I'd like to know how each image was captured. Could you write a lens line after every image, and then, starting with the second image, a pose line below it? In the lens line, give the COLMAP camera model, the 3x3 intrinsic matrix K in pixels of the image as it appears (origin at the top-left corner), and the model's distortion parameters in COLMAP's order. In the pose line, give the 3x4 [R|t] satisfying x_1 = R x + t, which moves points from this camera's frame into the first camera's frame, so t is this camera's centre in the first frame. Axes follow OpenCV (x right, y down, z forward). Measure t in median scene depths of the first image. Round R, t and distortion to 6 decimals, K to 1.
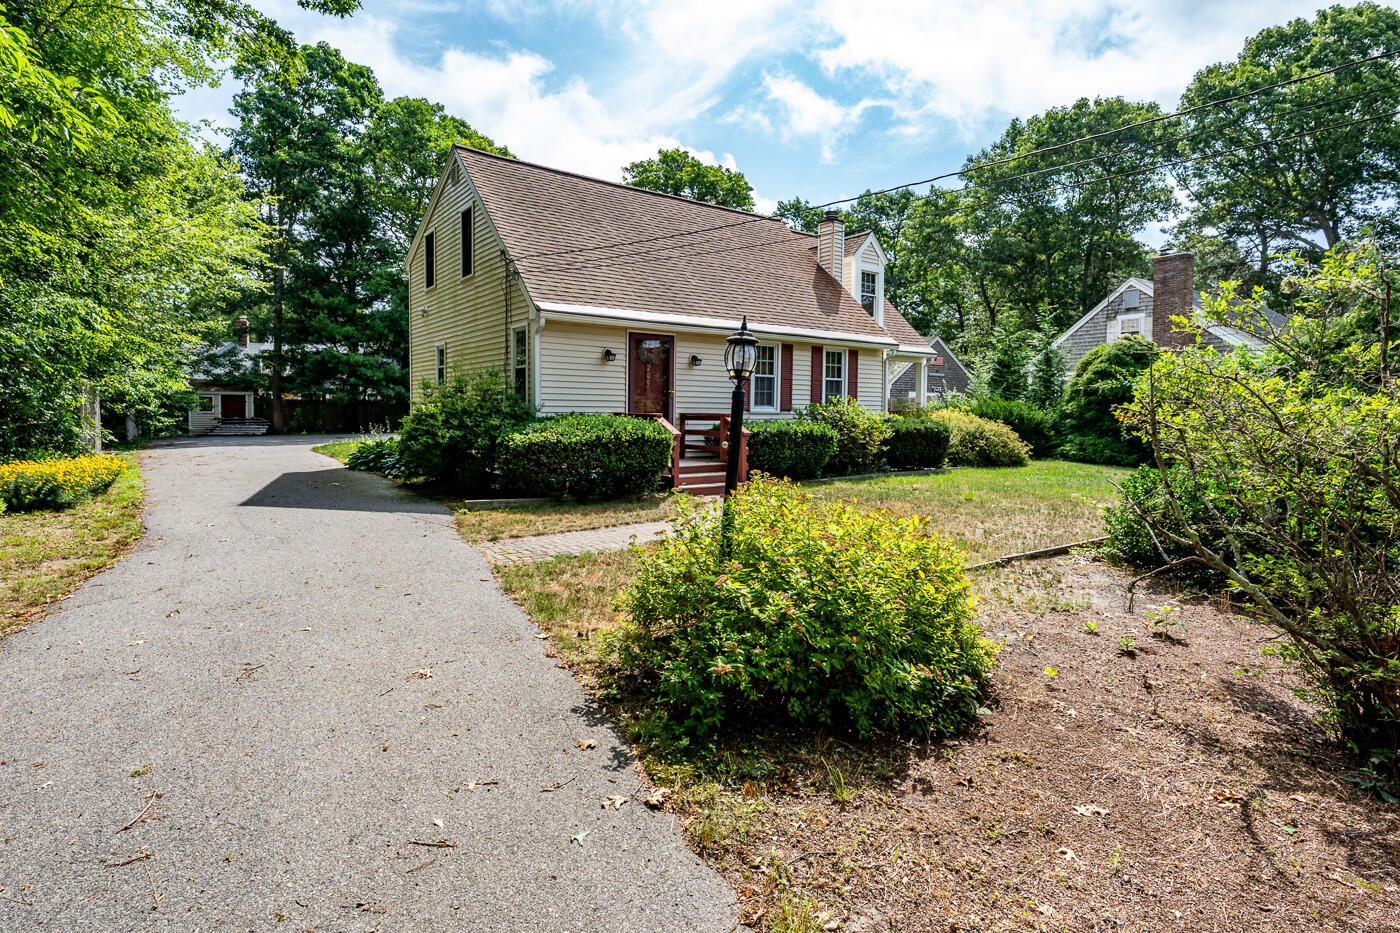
lens RADIAL K [[701.3, 0, 700.8], [0, 701.3, 466.1], [0, 0, 1]] dist [-0.000107, 0.000009]
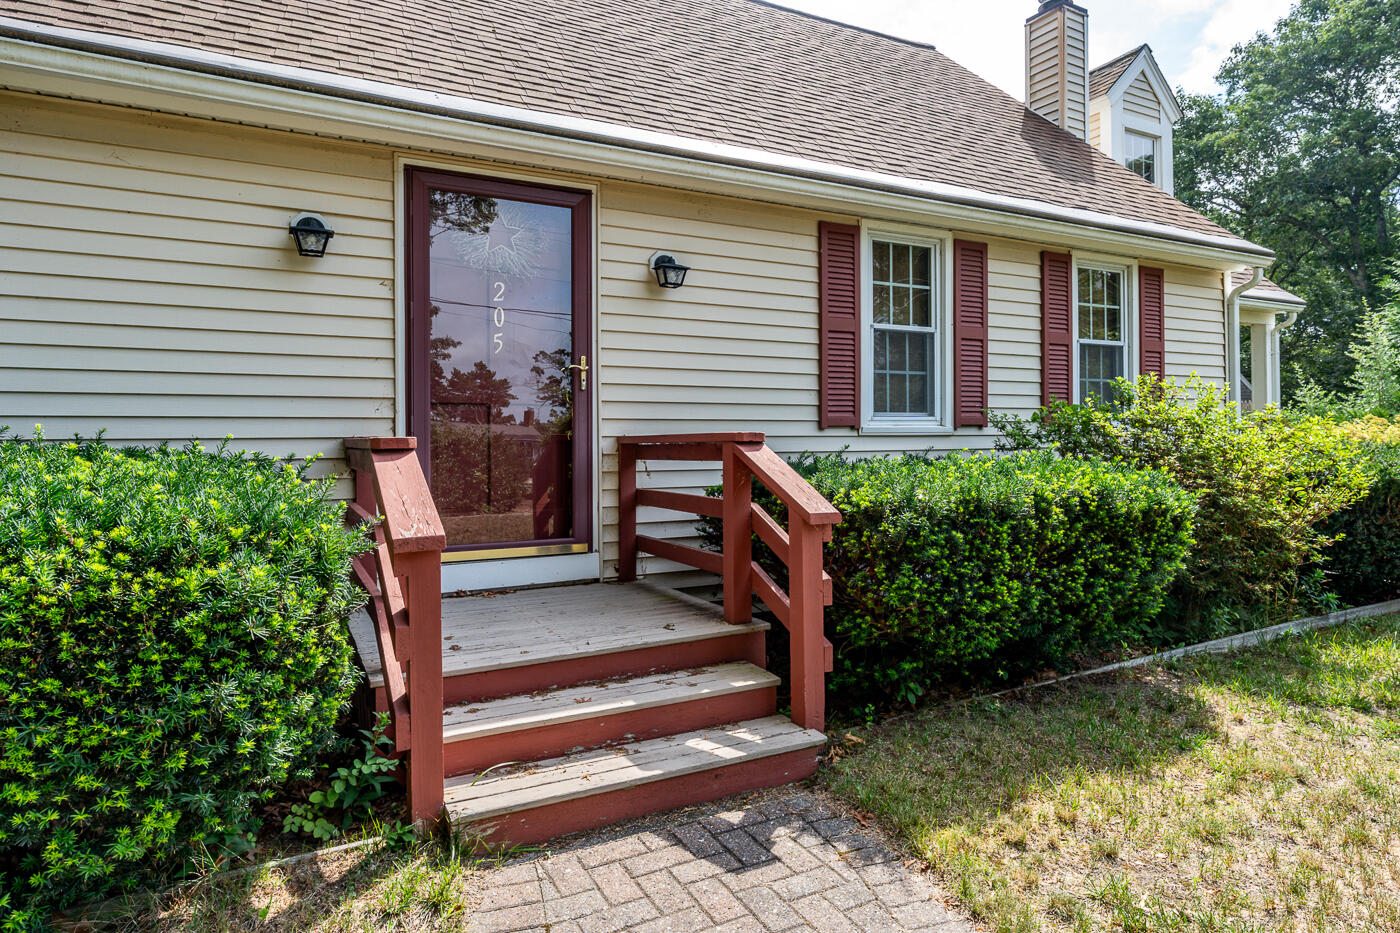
lens RADIAL K [[566.6, 0, 695.5], [0, 566.6, 454.4], [0, 0, 1]] dist [-0.000055, -0.000061]
pose [[0.962130, -0.015179, -0.272167, 0.066426], [-0.001856, 0.998060, -0.062224, -0.047698], [0.272584, 0.060373, 0.960236, 0.699989]]
